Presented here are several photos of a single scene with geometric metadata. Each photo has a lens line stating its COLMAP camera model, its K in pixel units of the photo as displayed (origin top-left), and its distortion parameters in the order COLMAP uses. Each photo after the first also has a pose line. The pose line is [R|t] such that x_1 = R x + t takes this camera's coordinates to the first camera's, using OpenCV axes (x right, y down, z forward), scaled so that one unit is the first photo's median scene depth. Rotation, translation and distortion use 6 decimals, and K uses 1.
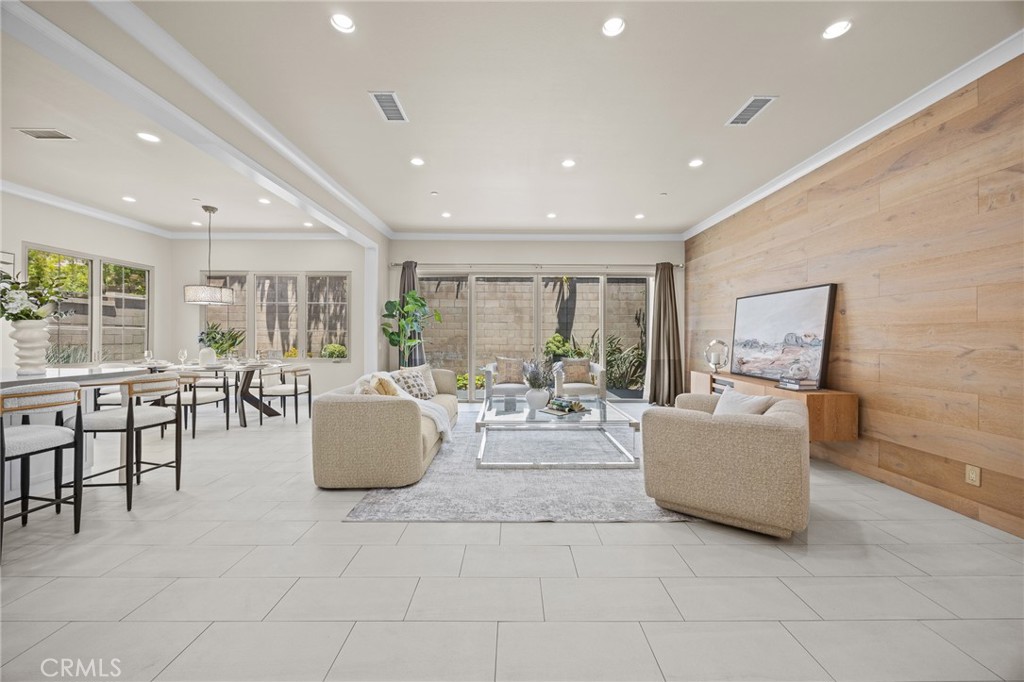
lens RADIAL K [[389.0, 0, 515.7], [0, 389.0, 333.2], [0, 0, 1]] dist [-0.004572, 0.000005]
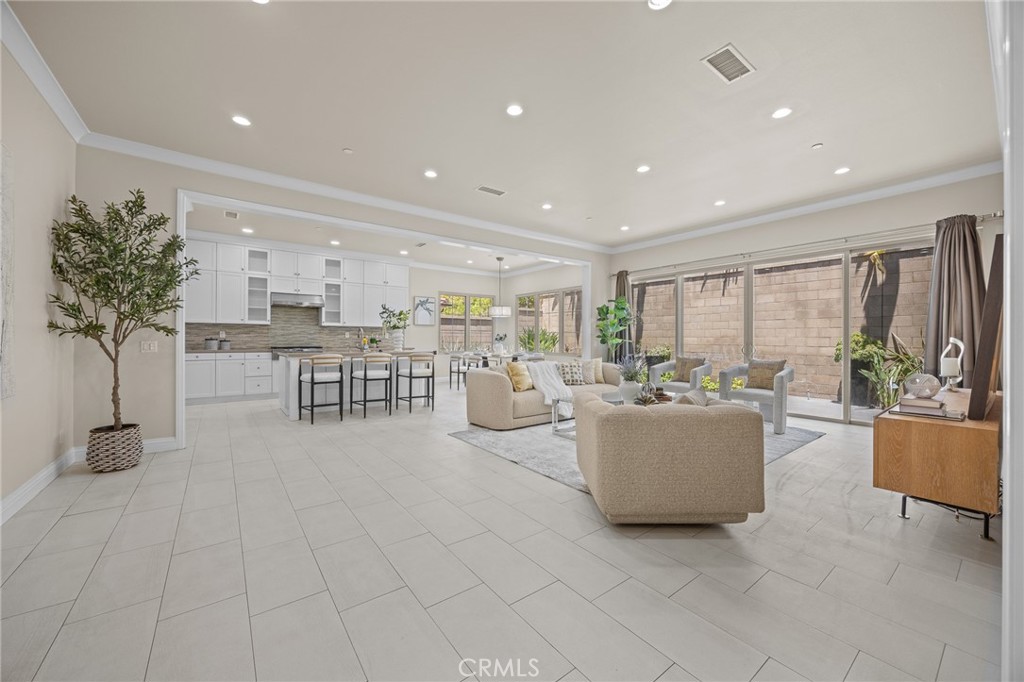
lens RADIAL K [[389.0, 0, 515.7], [0, 389.0, 333.2], [0, 0, 1]] dist [-0.004572, 0.000005]
pose [[0.596716, -0.012186, -0.802360, 0.460290], [0.006520, 0.999925, -0.010338, 0.009805], [0.802426, 0.000937, 0.596751, 0.056844]]
